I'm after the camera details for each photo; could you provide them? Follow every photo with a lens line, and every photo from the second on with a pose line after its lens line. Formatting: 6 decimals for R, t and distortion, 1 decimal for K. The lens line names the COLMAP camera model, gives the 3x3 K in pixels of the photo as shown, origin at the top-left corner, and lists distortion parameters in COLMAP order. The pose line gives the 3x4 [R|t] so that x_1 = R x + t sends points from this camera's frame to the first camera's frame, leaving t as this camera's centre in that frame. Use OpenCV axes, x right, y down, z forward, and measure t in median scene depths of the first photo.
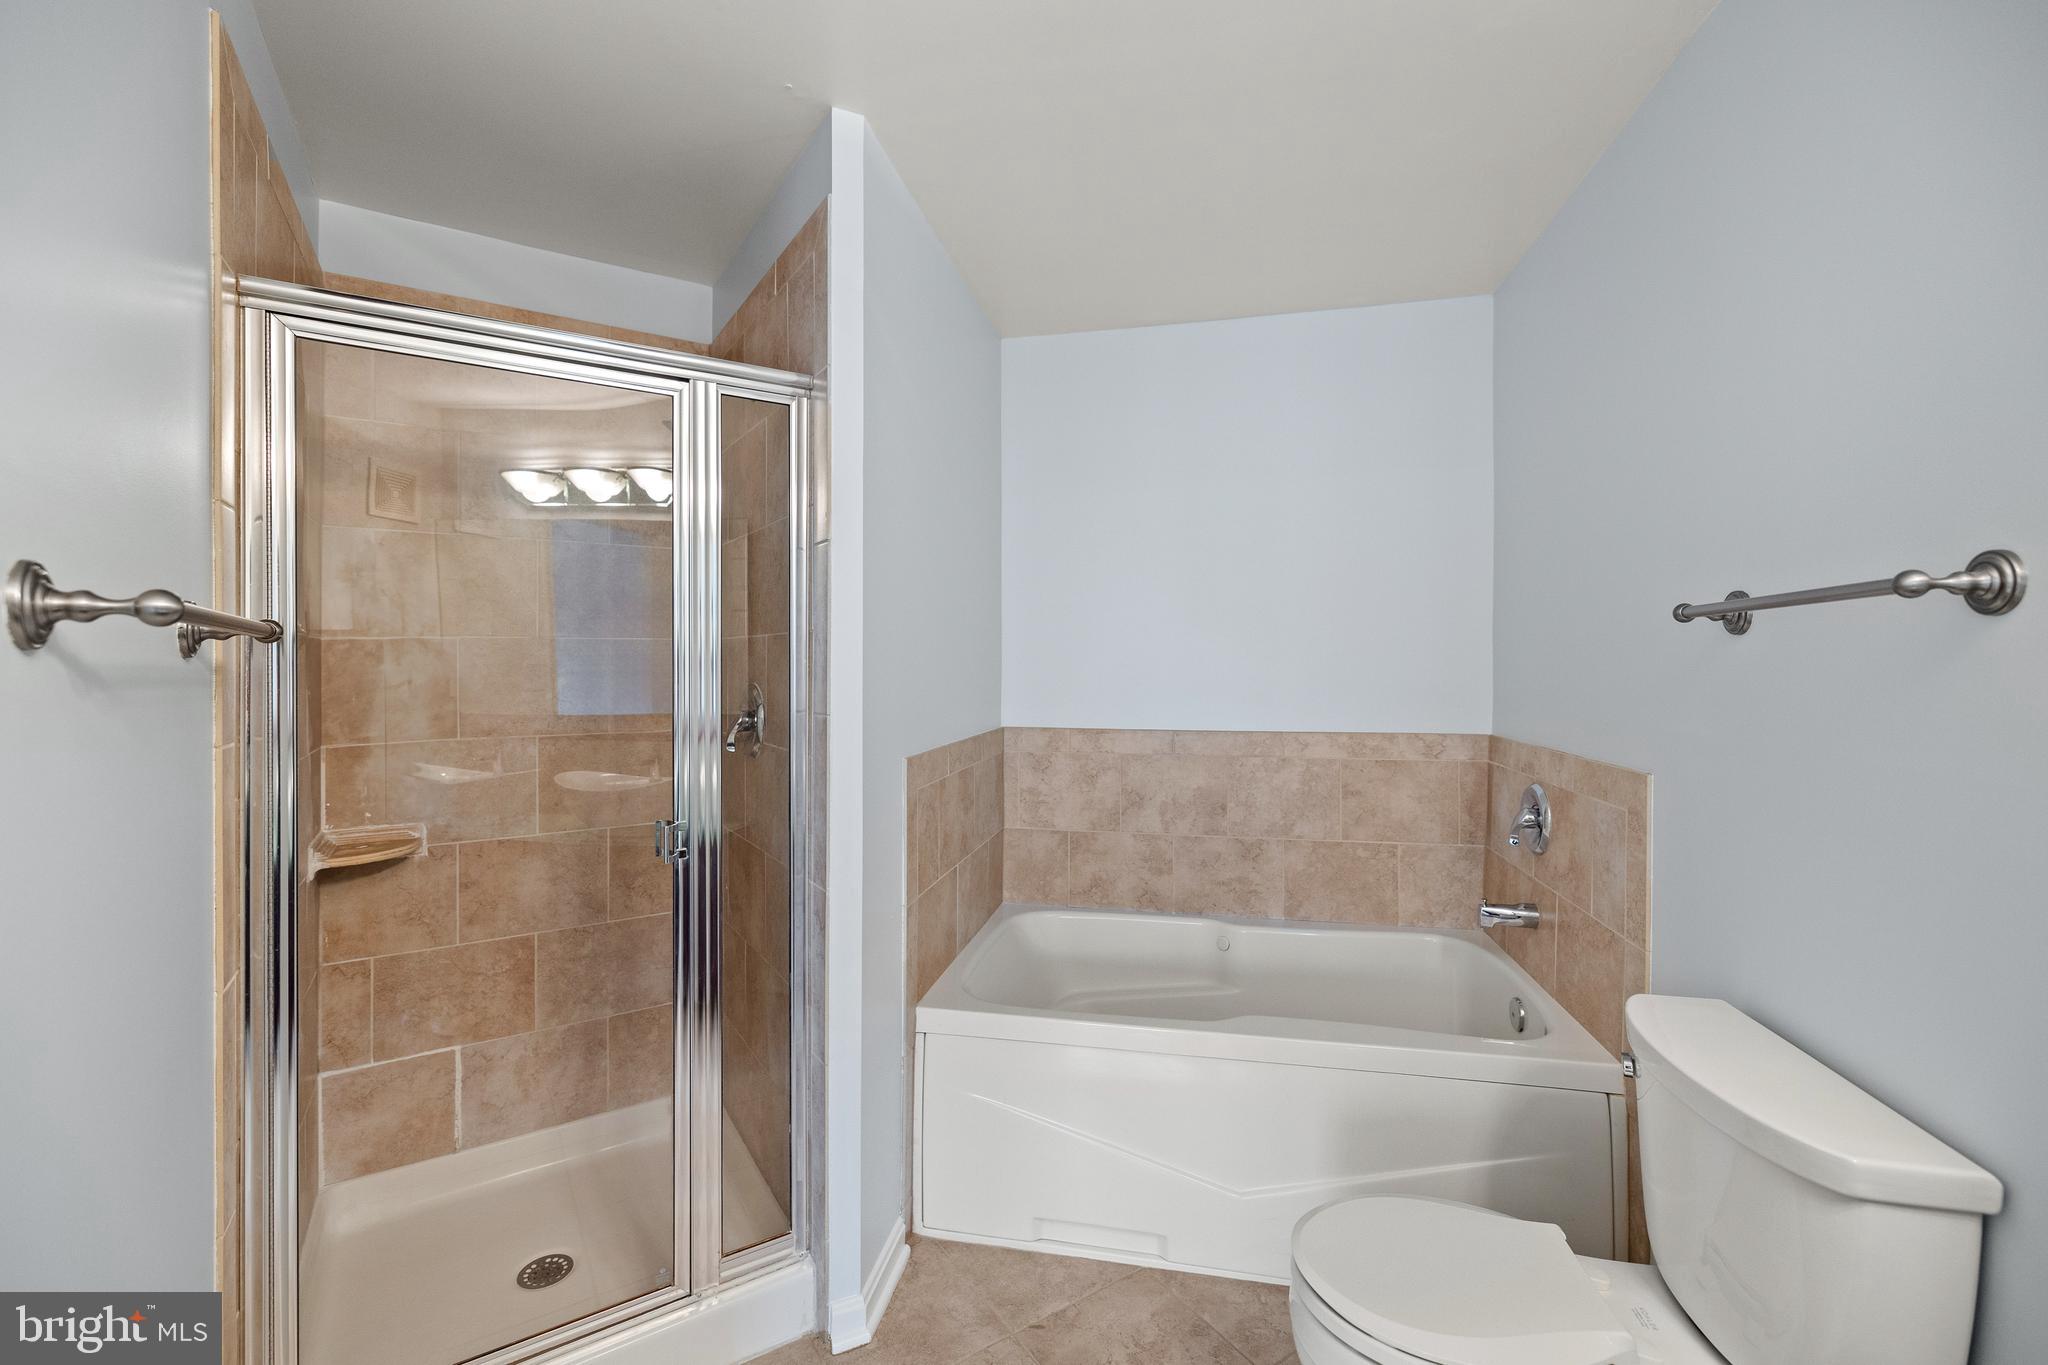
lens RADIAL K [[870.9, 0, 1017.2], [0, 870.9, 659.4], [0, 0, 1]] dist [-0.000597, 0.001891]
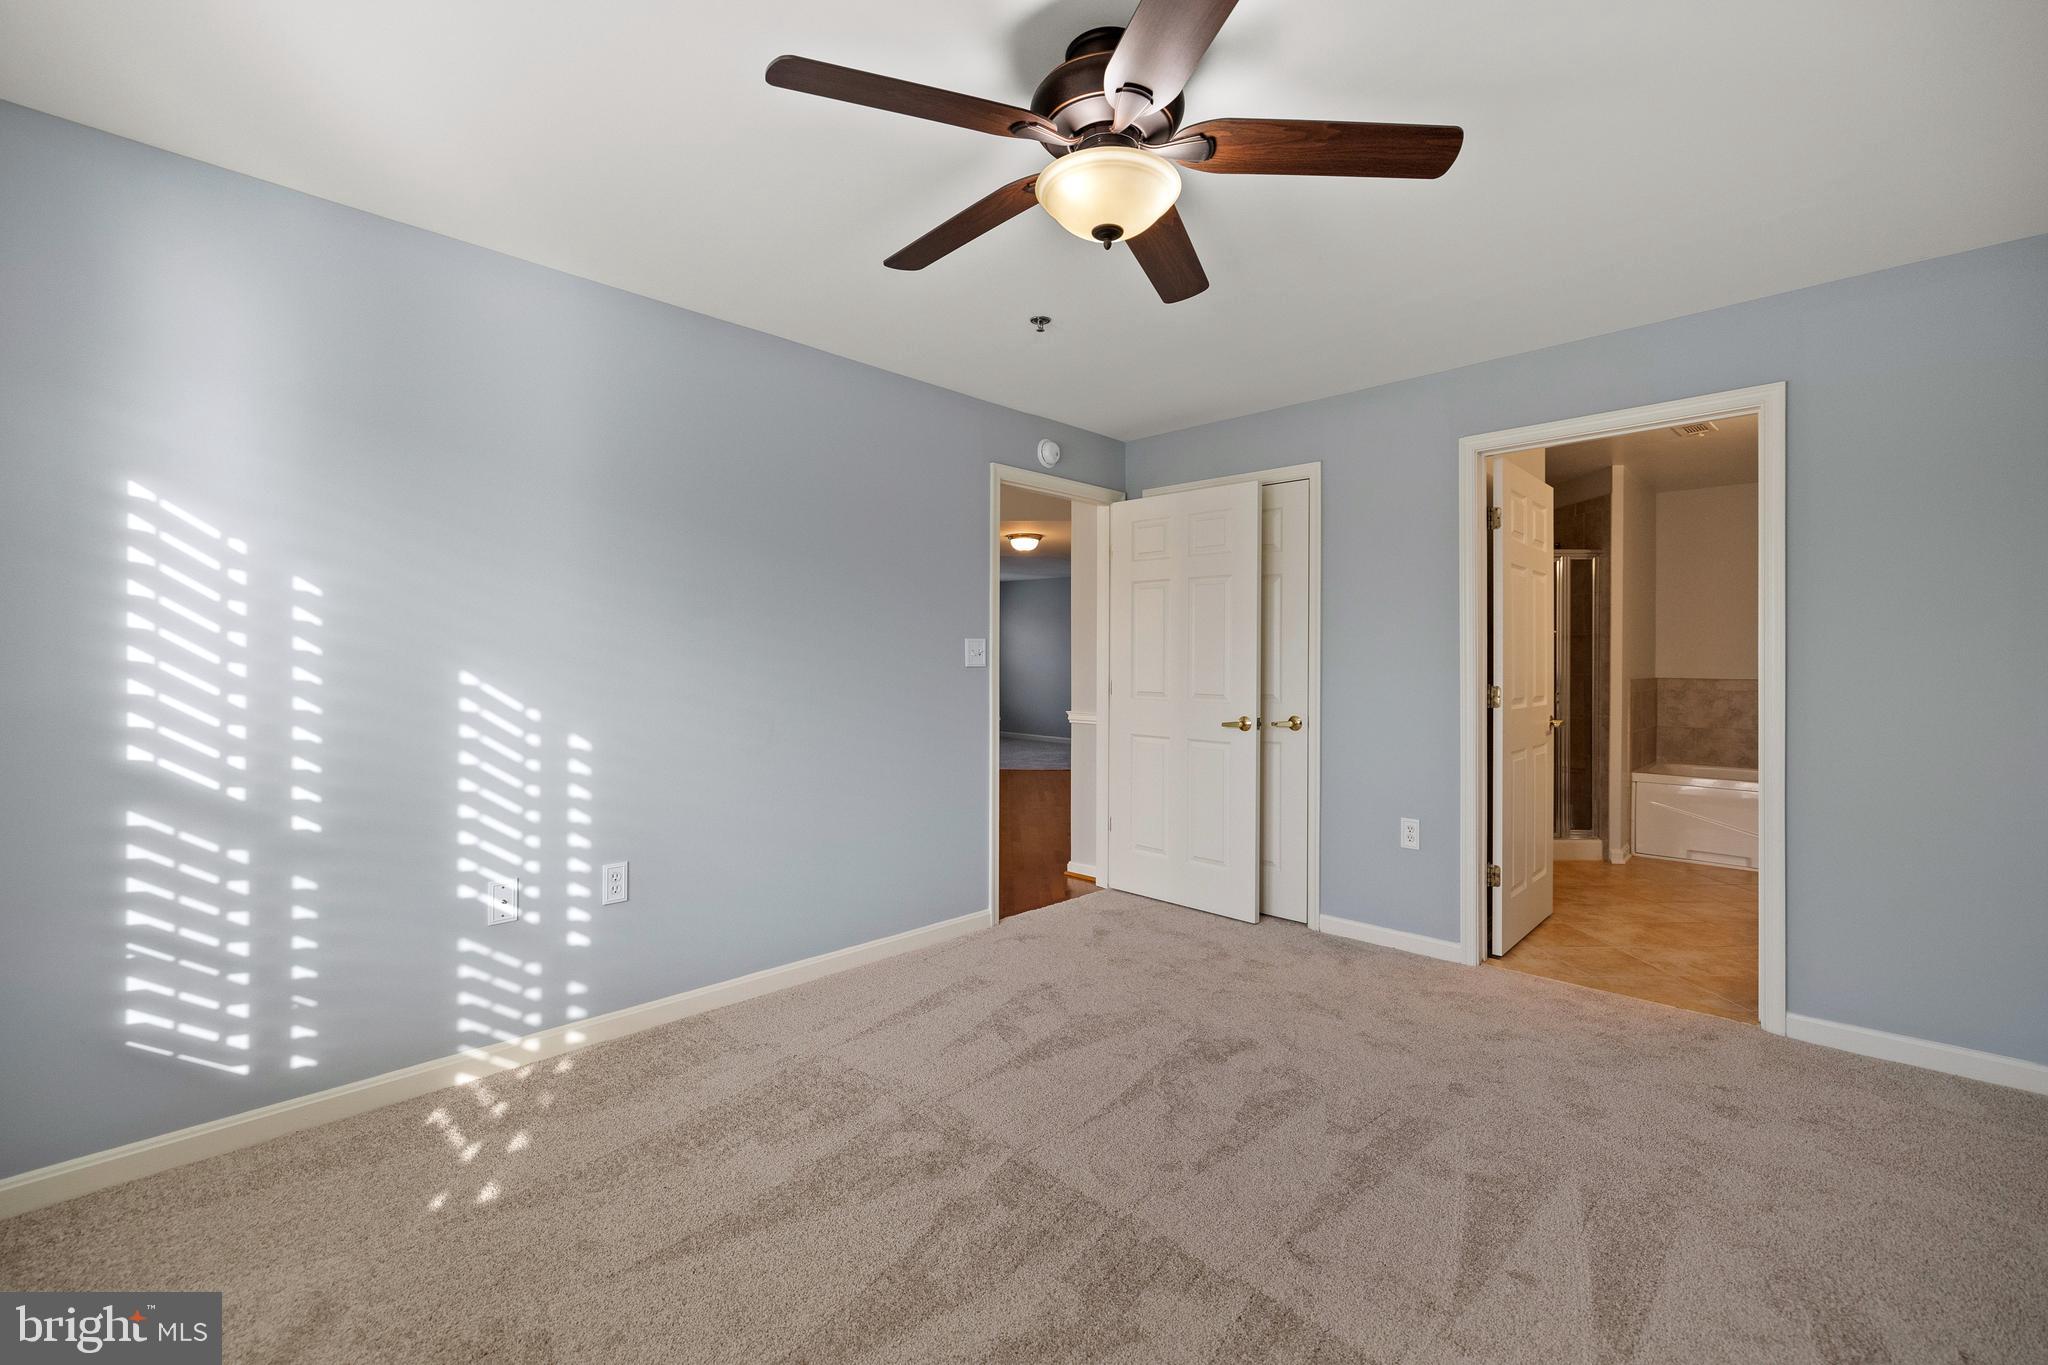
lens RADIAL K [[870.9, 0, 1021.5], [0, 870.9, 662.3], [0, 0, 1]] dist [-0.000597, 0.001891]
pose [[0.850396, 0.004692, -0.526123, -0.237288], [-0.003760, 0.999989, 0.002840, 0.044874], [0.526131, -0.000437, 0.850404, -1.772451]]
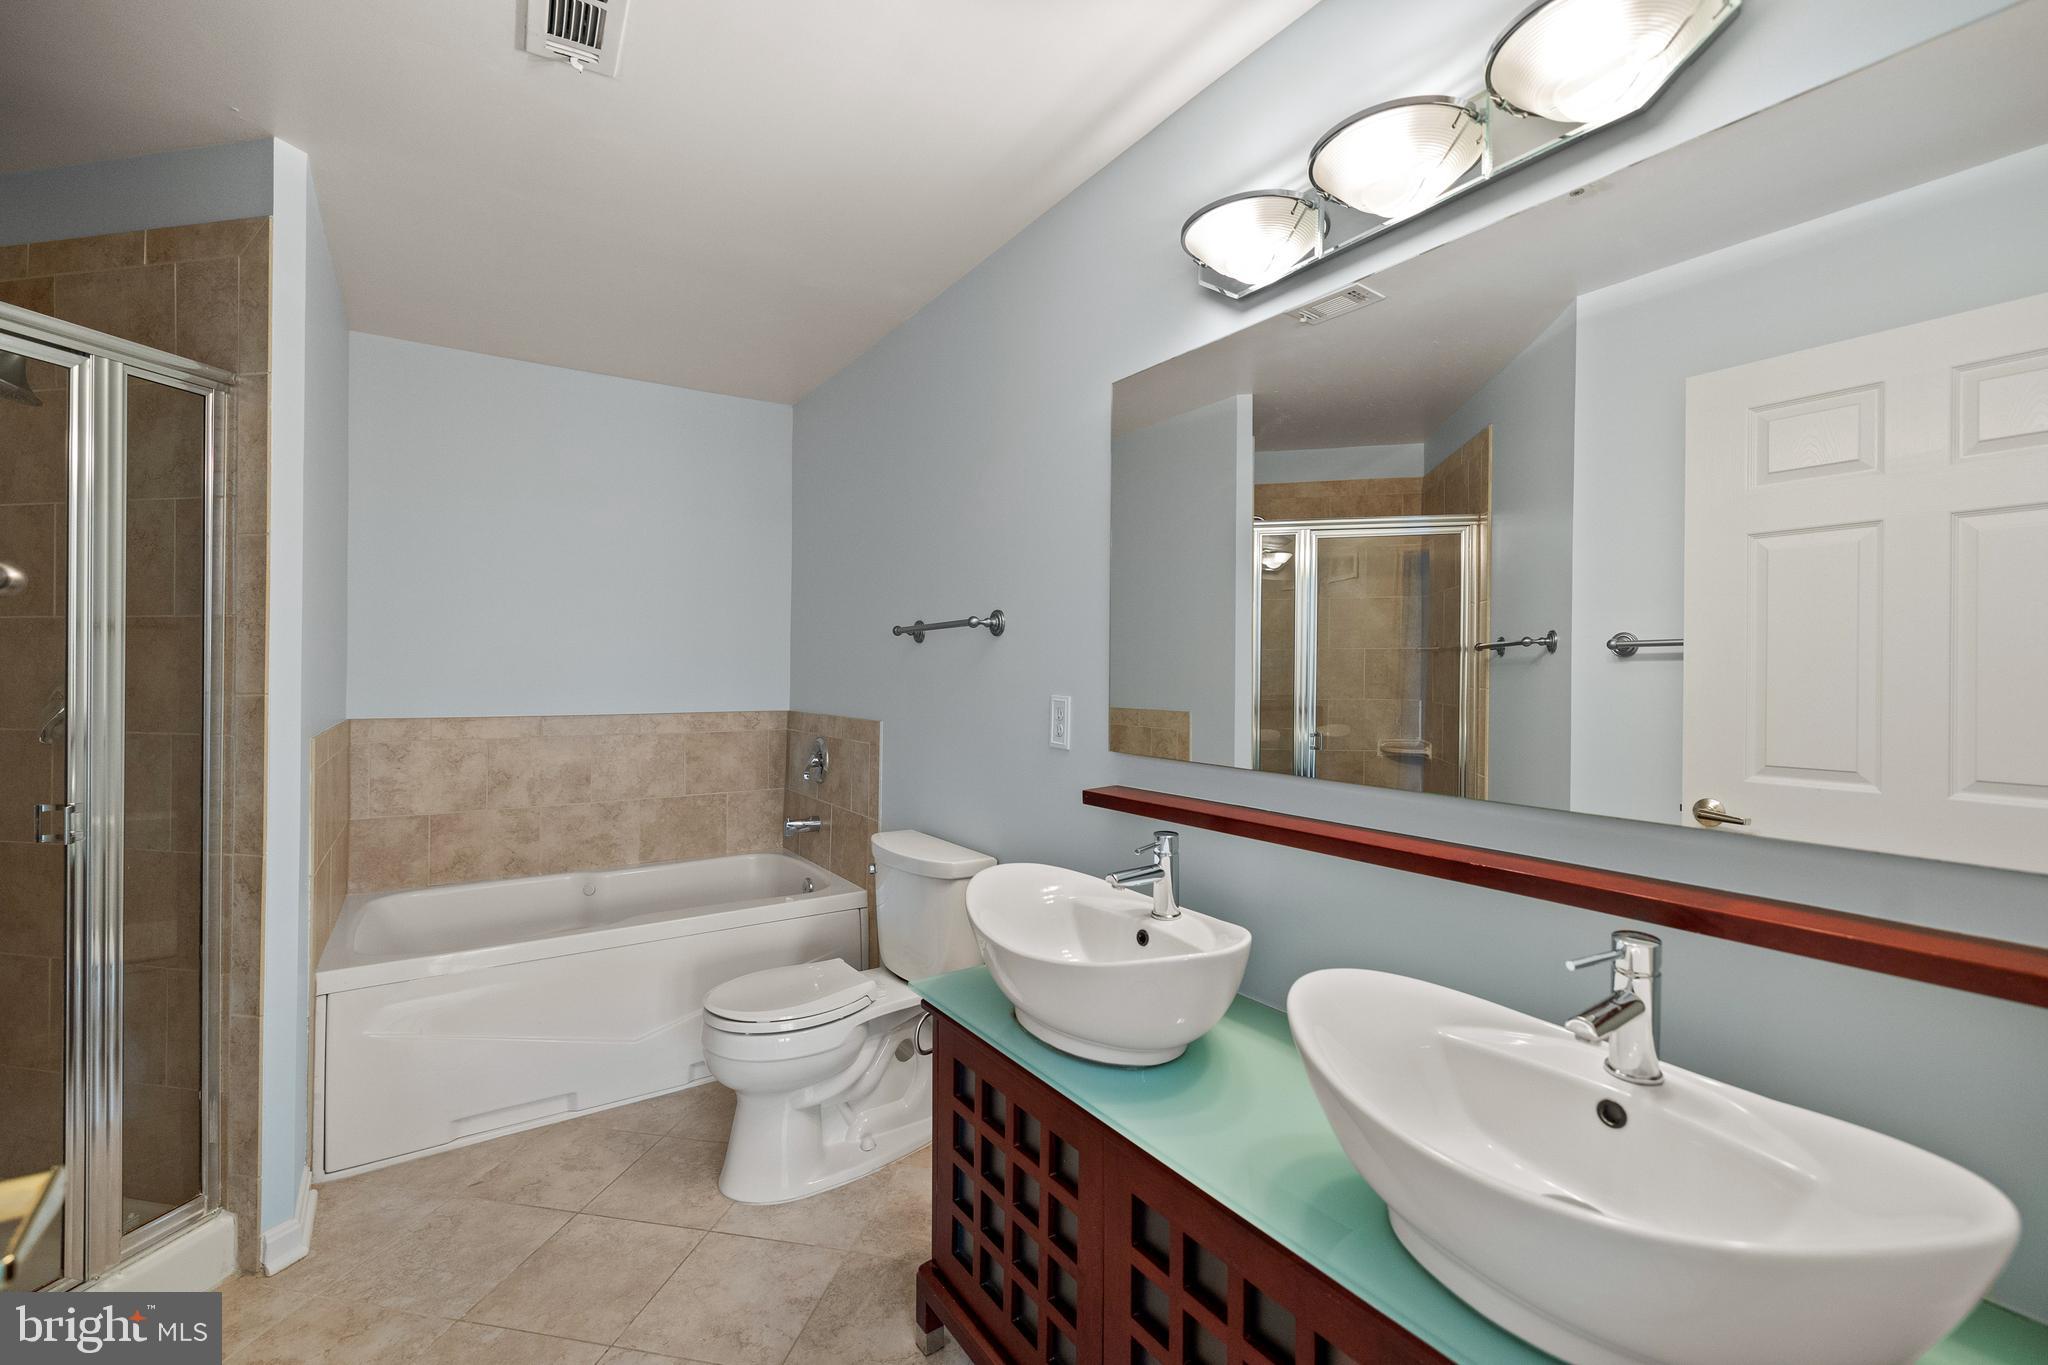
lens RADIAL K [[870.9, 0, 1032.9], [0, 870.9, 670.4], [0, 0, 1]] dist [-0.000597, 0.001891]
pose [[0.689218, 0.006305, 0.724526, -0.222816], [-0.008469, 0.999964, -0.000645, 0.017489], [-0.724504, -0.005691, 0.689247, -0.286787]]
